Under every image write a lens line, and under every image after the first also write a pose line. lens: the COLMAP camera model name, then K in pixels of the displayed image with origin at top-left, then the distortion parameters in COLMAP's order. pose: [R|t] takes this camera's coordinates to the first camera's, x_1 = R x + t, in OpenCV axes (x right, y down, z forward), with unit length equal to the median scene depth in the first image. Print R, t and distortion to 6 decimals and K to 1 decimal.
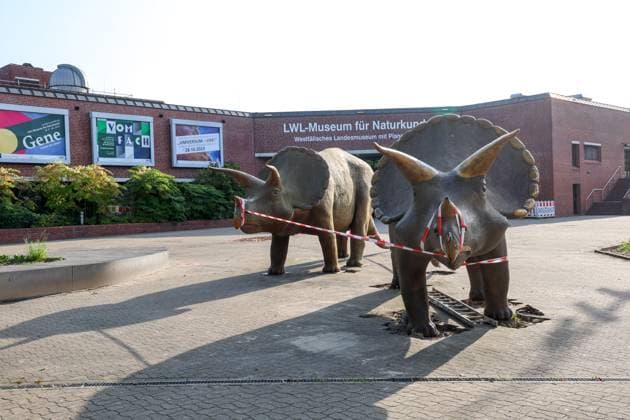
lens RADIAL K [[696.1, 0, 315.0], [0, 696.1, 210.0], [0, 0, 1]] dist [0.075739, 0.026360]
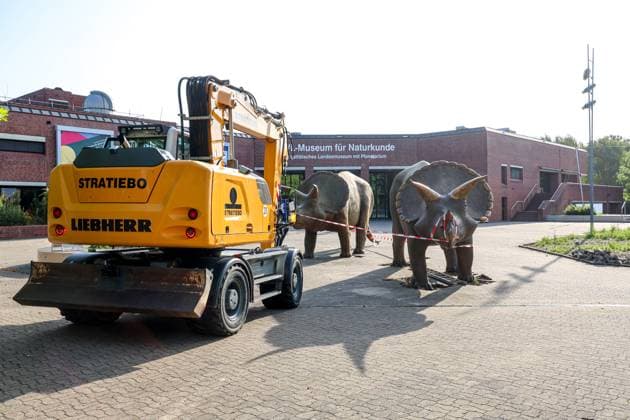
lens RADIAL K [[601.9, 0, 315.0], [0, 601.9, 210.0], [0, 0, 1]] dist [-0.000524, 0.000652]
pose [[0.998254, 0.019152, 0.055880, -0.046048], [-0.018844, 0.999804, -0.006041, -0.000190], [-0.055985, 0.004977, 0.998419, -0.105757]]
